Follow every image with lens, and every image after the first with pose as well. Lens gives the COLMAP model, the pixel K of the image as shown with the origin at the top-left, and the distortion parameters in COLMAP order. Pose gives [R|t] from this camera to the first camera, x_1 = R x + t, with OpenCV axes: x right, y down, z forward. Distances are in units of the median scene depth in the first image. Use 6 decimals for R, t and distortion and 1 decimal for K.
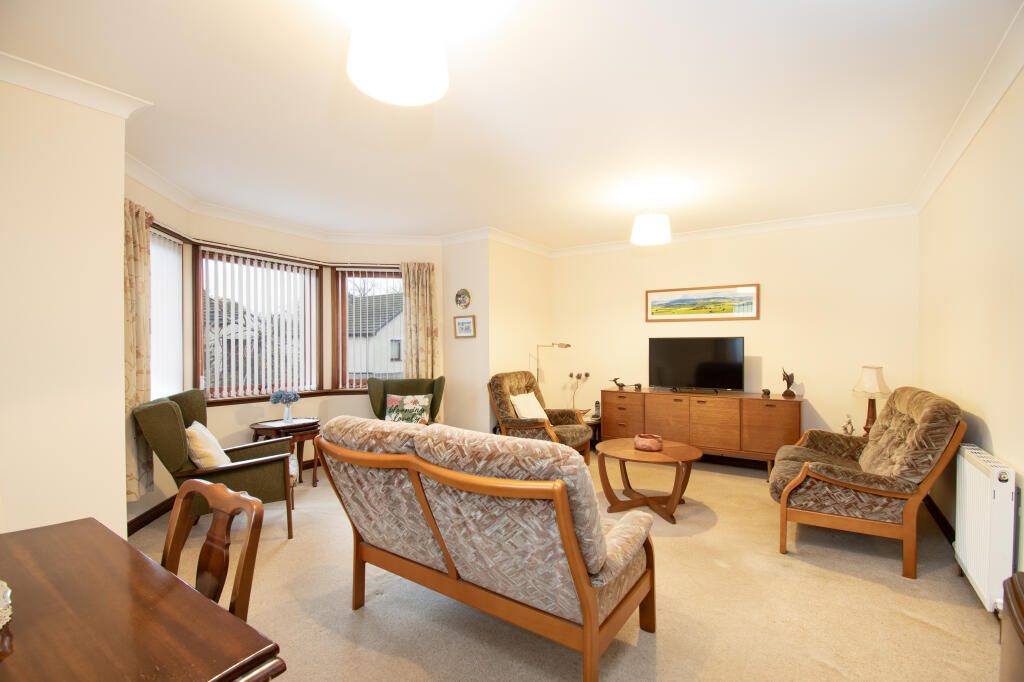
lens RADIAL K [[453.6, 0, 521.0], [0, 453.6, 335.0], [0, 0, 1]] dist [0.002628, -0.017159]
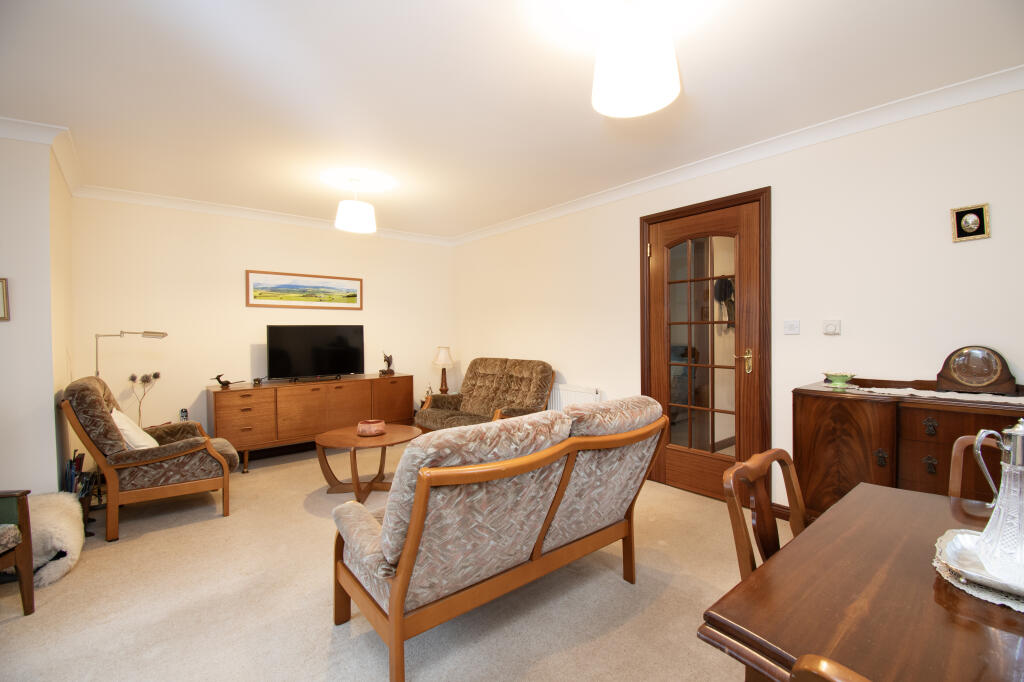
lens RADIAL K [[453.6, 0, 521.0], [0, 453.6, 335.0], [0, 0, 1]] dist [0.002628, -0.017159]
pose [[0.276570, -0.010050, 0.960941, -0.436680], [-0.013133, 0.999812, 0.014236, 0.006439], [-0.960904, -0.016557, 0.276386, 0.287845]]
